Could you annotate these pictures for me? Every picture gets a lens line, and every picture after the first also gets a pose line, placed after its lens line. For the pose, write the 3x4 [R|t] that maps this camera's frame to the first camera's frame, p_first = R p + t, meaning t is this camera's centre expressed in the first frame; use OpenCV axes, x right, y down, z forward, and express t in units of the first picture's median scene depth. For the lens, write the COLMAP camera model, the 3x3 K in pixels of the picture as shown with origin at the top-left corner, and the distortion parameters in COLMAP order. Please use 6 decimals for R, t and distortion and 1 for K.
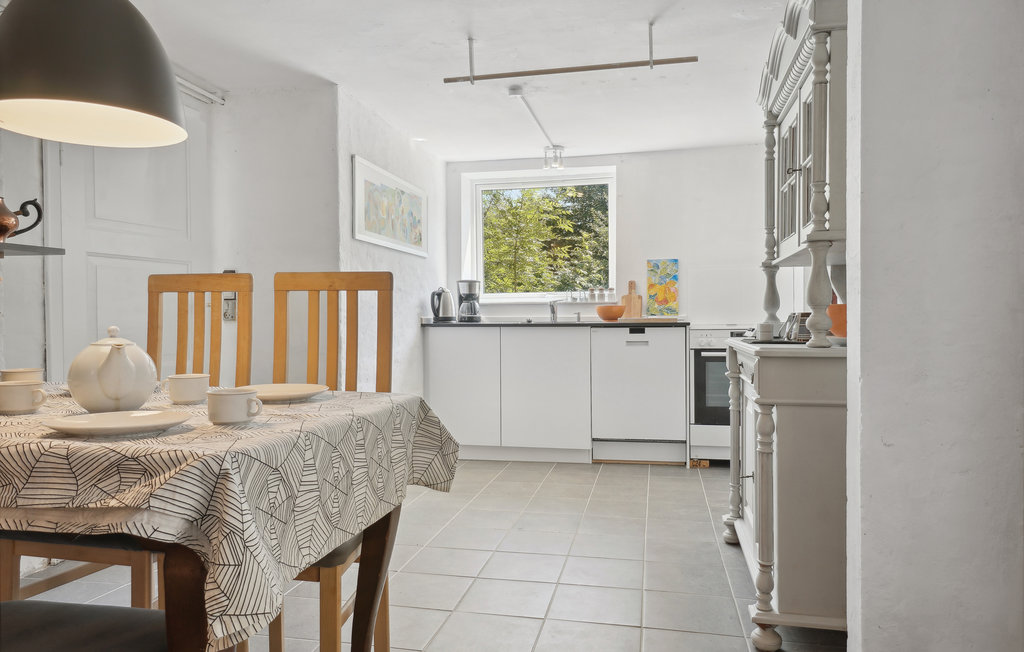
lens RADIAL K [[711.2, 0, 511.0], [0, 711.2, 325.6], [0, 0, 1]] dist [0.022579, -0.000654]
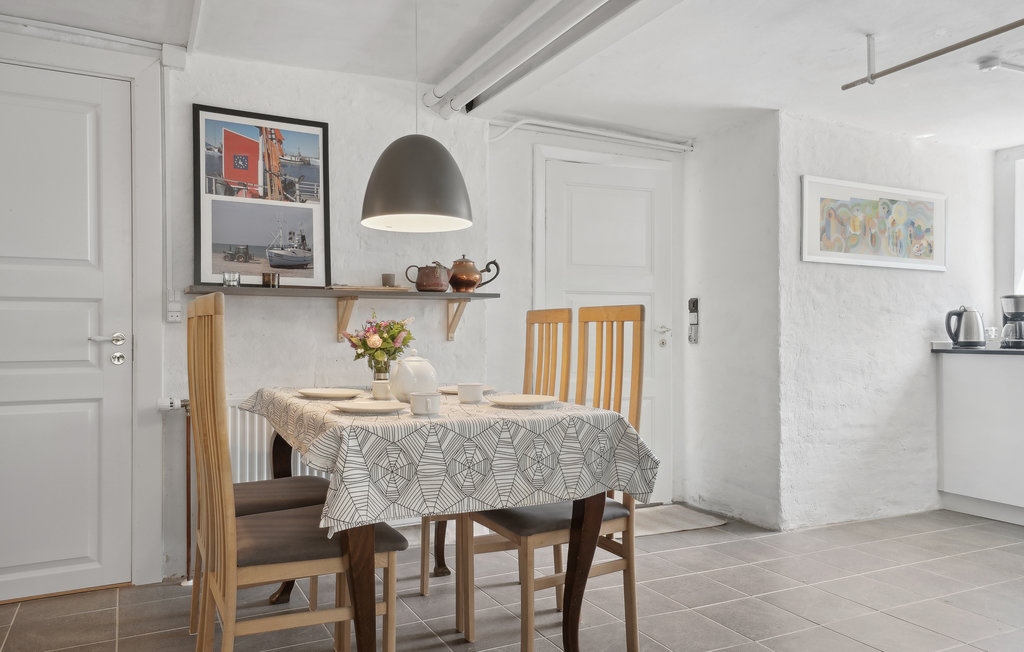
lens RADIAL K [[747.3, 0, 511.7], [0, 747.3, 327.5], [0, 0, 1]] dist [0.027134, 0.003781]
pose [[0.626331, -0.005213, -0.779540, 0.340962], [-0.013196, 0.999763, -0.017288, -0.008414], [0.779446, 0.021115, 0.626114, 0.050374]]
